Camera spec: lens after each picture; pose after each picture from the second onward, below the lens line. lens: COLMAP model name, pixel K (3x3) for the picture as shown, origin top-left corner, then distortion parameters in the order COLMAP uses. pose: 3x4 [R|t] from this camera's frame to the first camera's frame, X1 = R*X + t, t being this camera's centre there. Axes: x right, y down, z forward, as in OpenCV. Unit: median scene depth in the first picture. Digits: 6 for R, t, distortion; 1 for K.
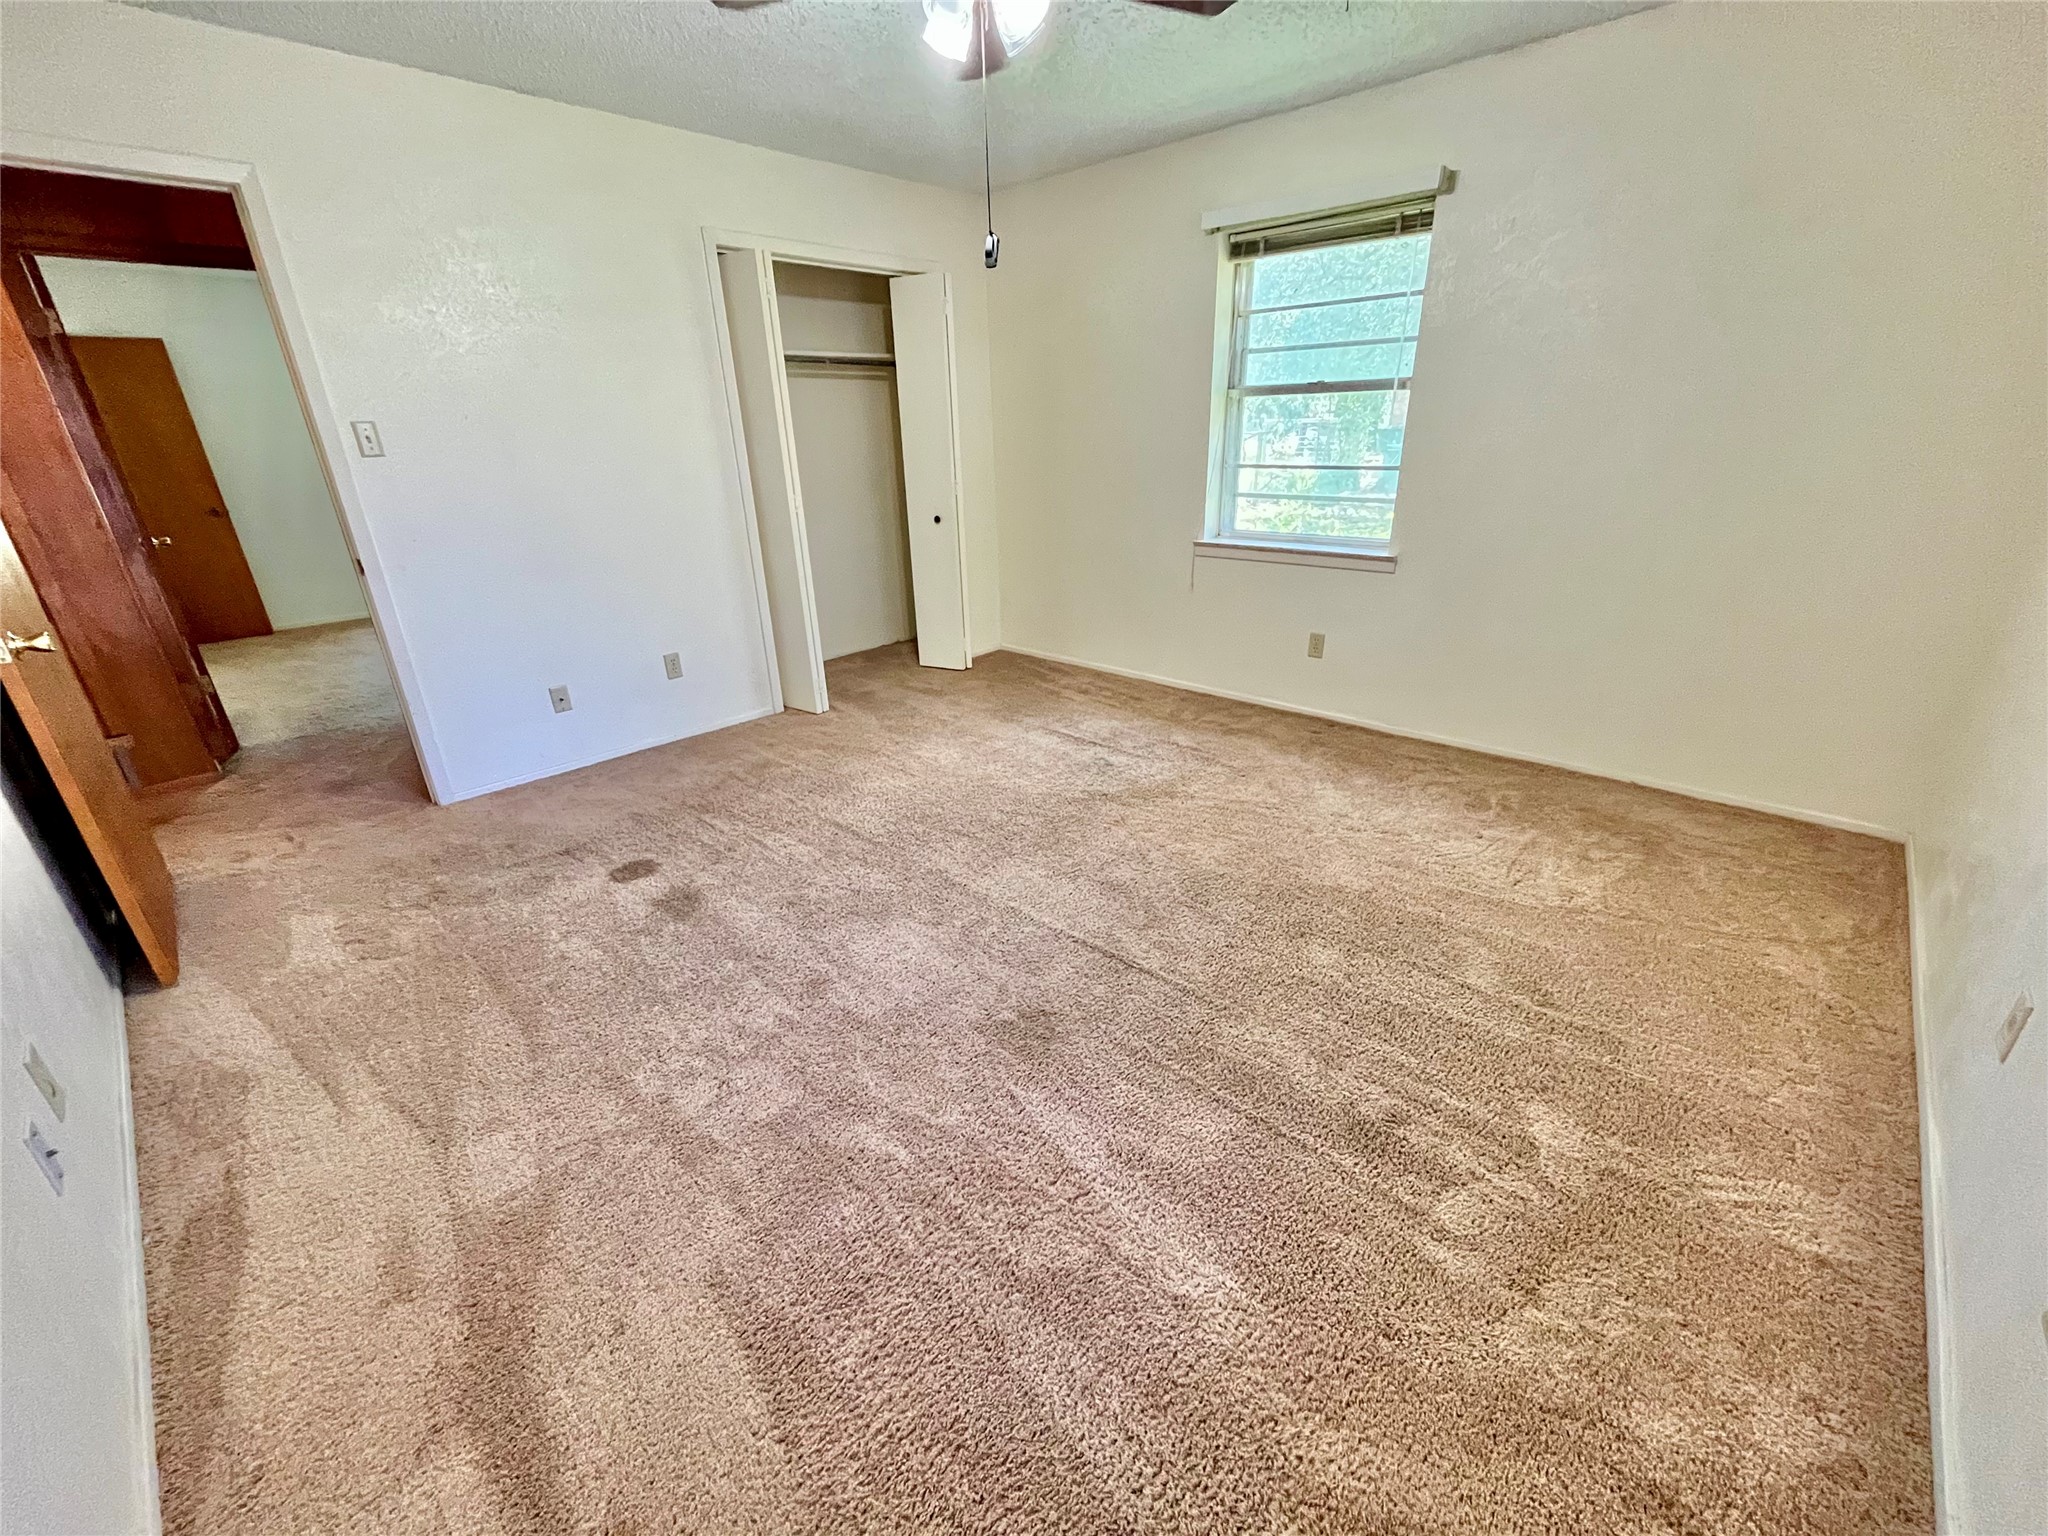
lens RADIAL K [[828.0, 0, 1025.7], [0, 828.0, 768.9], [0, 0, 1]] dist [-0.004482, -0.000647]
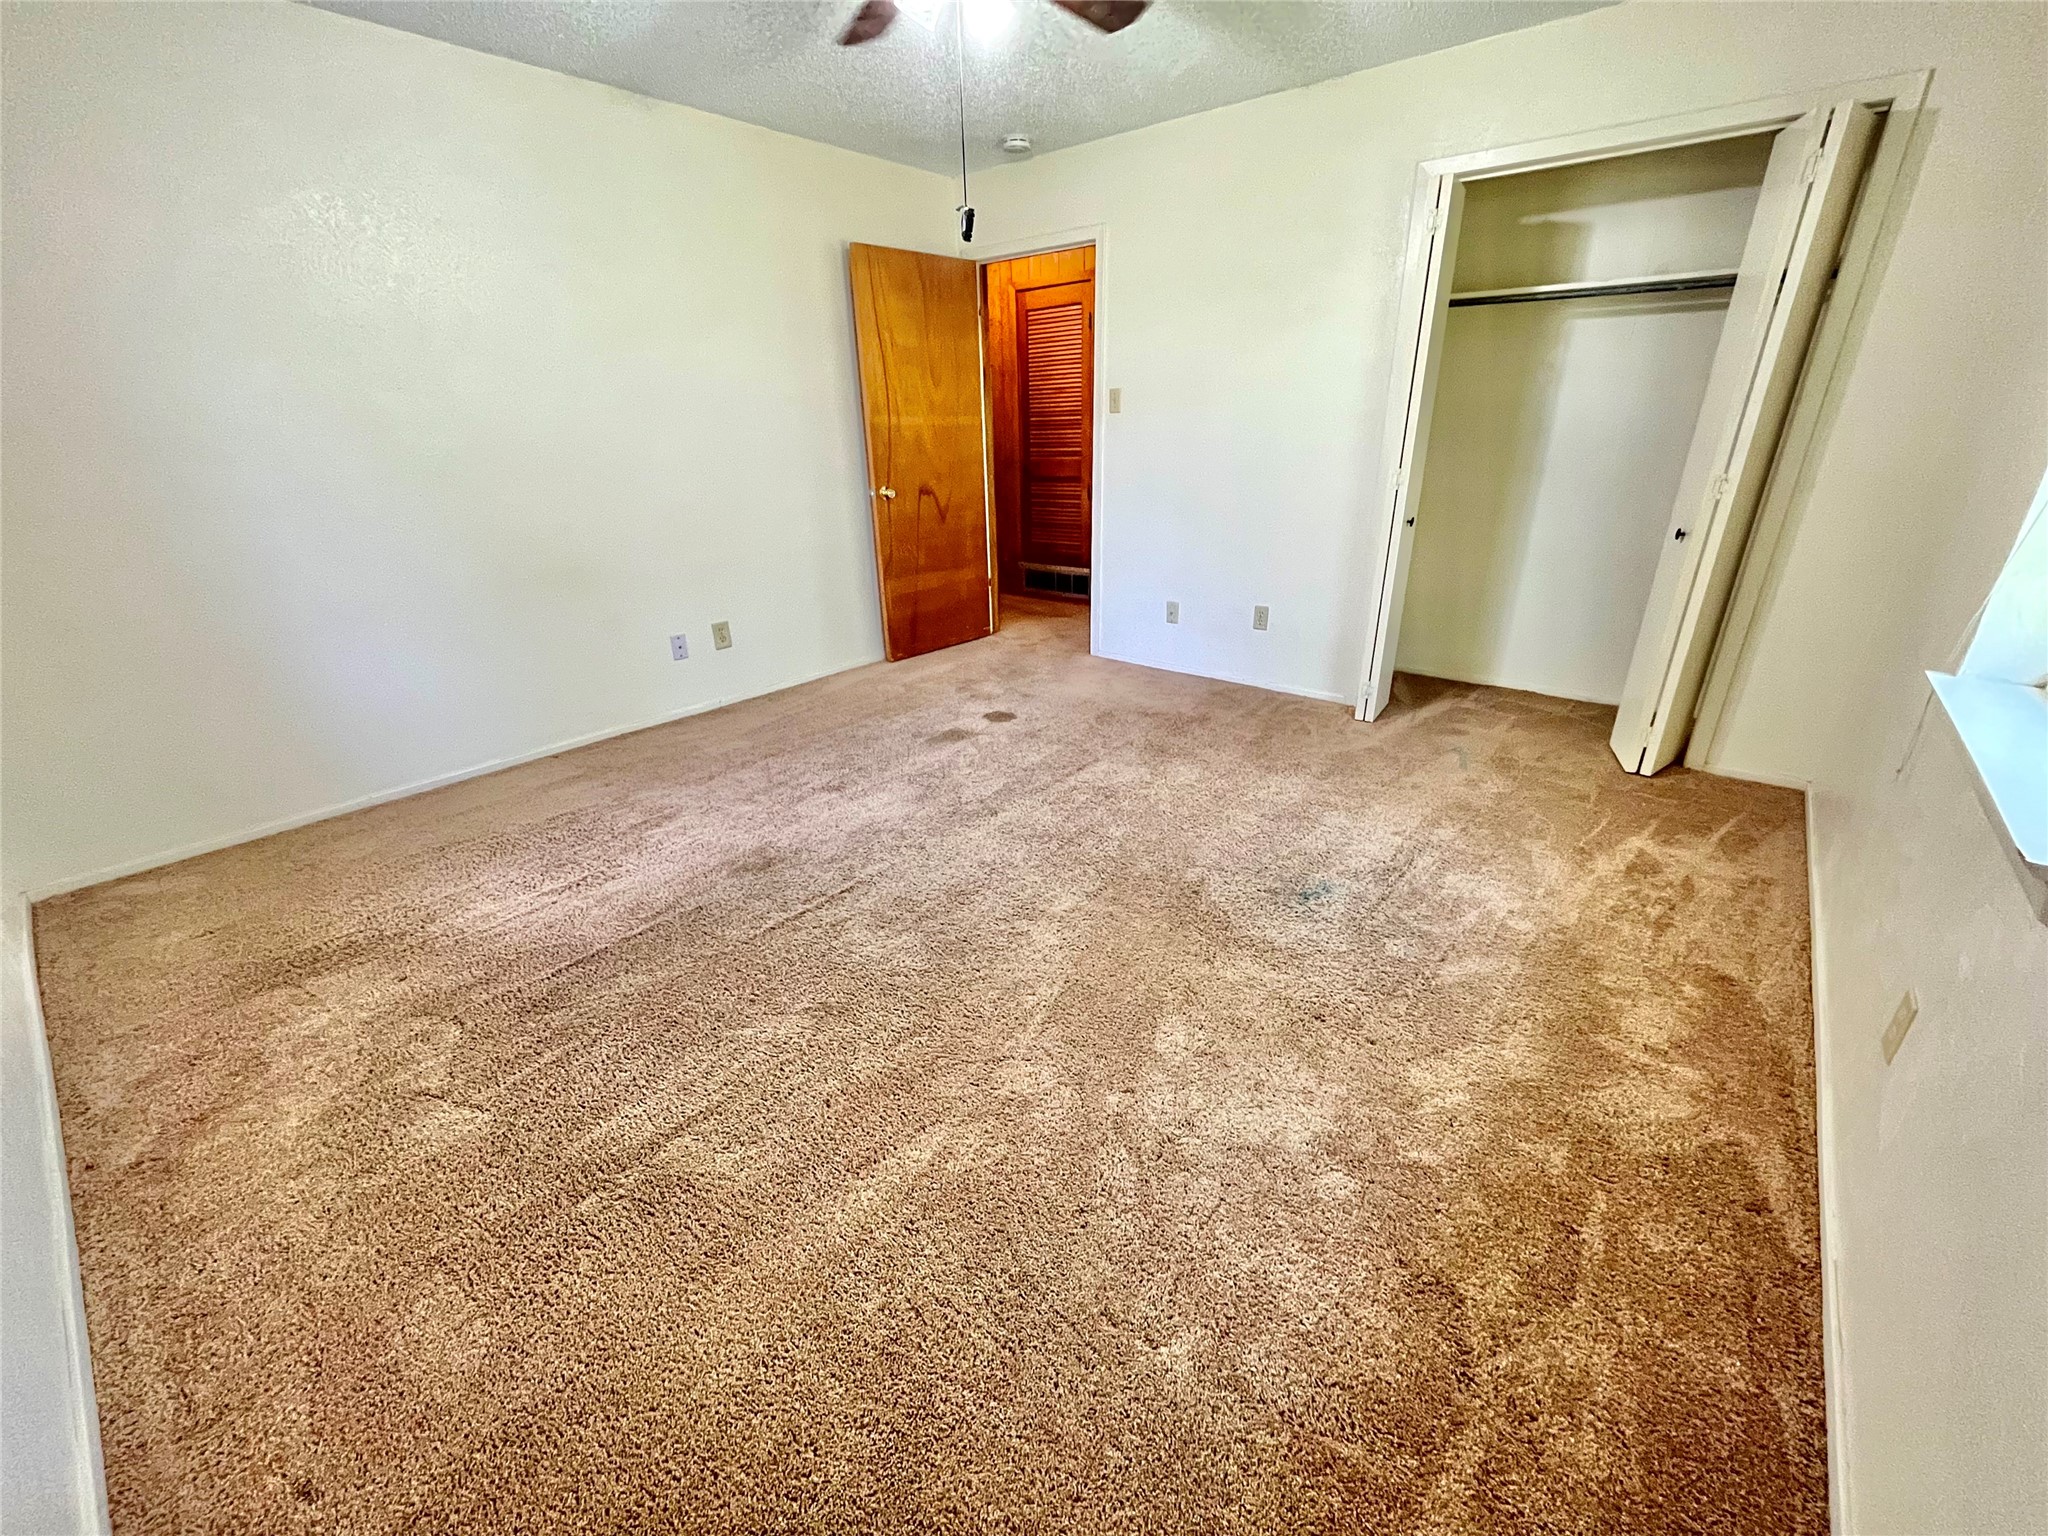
lens RADIAL K [[828.0, 0, 1017.7], [0, 828.0, 771.3], [0, 0, 1]] dist [-0.004482, -0.000647]
pose [[0.052571, 0.421192, -0.905446, 0.620371], [-0.355730, 0.855120, 0.377128, -0.249623], [0.933109, 0.302268, 0.194786, 0.562654]]
